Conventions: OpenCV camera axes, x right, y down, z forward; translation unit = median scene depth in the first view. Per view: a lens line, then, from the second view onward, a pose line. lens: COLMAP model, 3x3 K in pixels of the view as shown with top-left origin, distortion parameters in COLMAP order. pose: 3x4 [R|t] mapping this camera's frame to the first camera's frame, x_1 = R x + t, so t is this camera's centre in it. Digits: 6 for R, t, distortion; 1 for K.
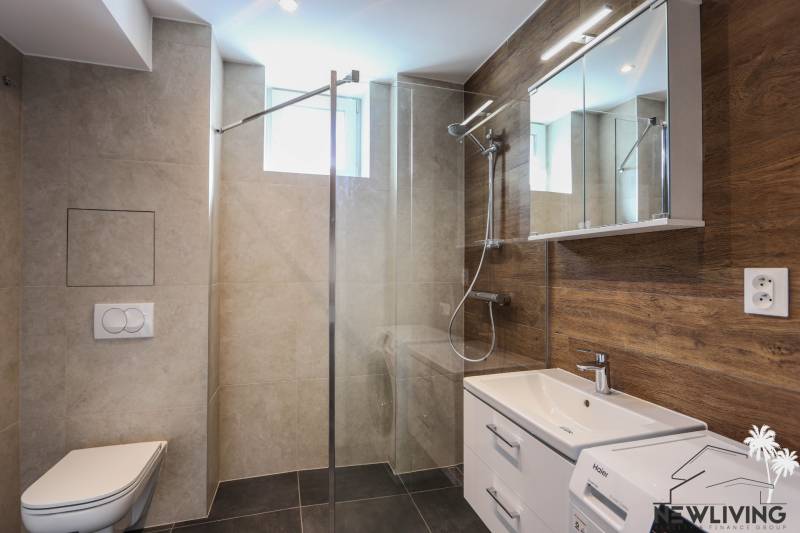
lens RADIAL K [[364.6, 0, 392.8], [0, 364.6, 267.8], [0, 0, 1]] dist [-0.000705, 0.000424]
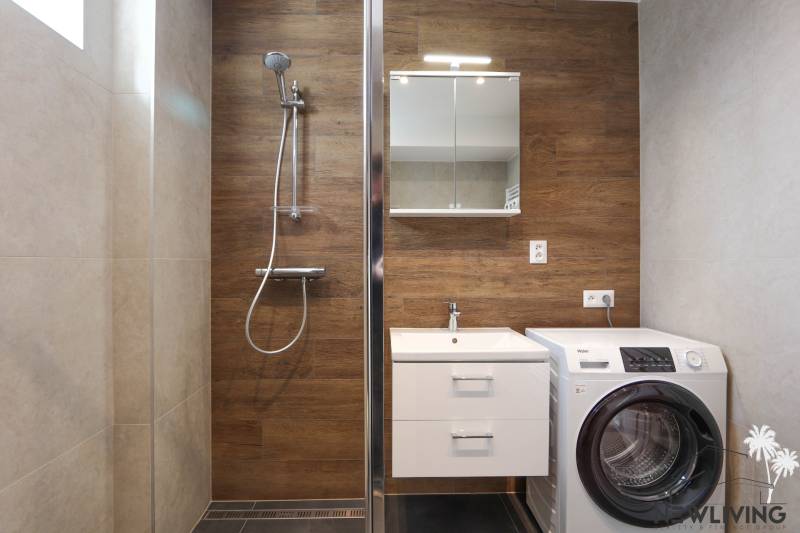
lens RADIAL K [[364.6, 0, 394.4], [0, 364.6, 262.4], [0, 0, 1]] dist [-0.000705, 0.000424]
pose [[0.271188, -0.002804, 0.962522, -0.883060], [-0.001578, 0.999993, 0.003357, 0.089742], [-0.962525, -0.002429, 0.271182, 0.931529]]
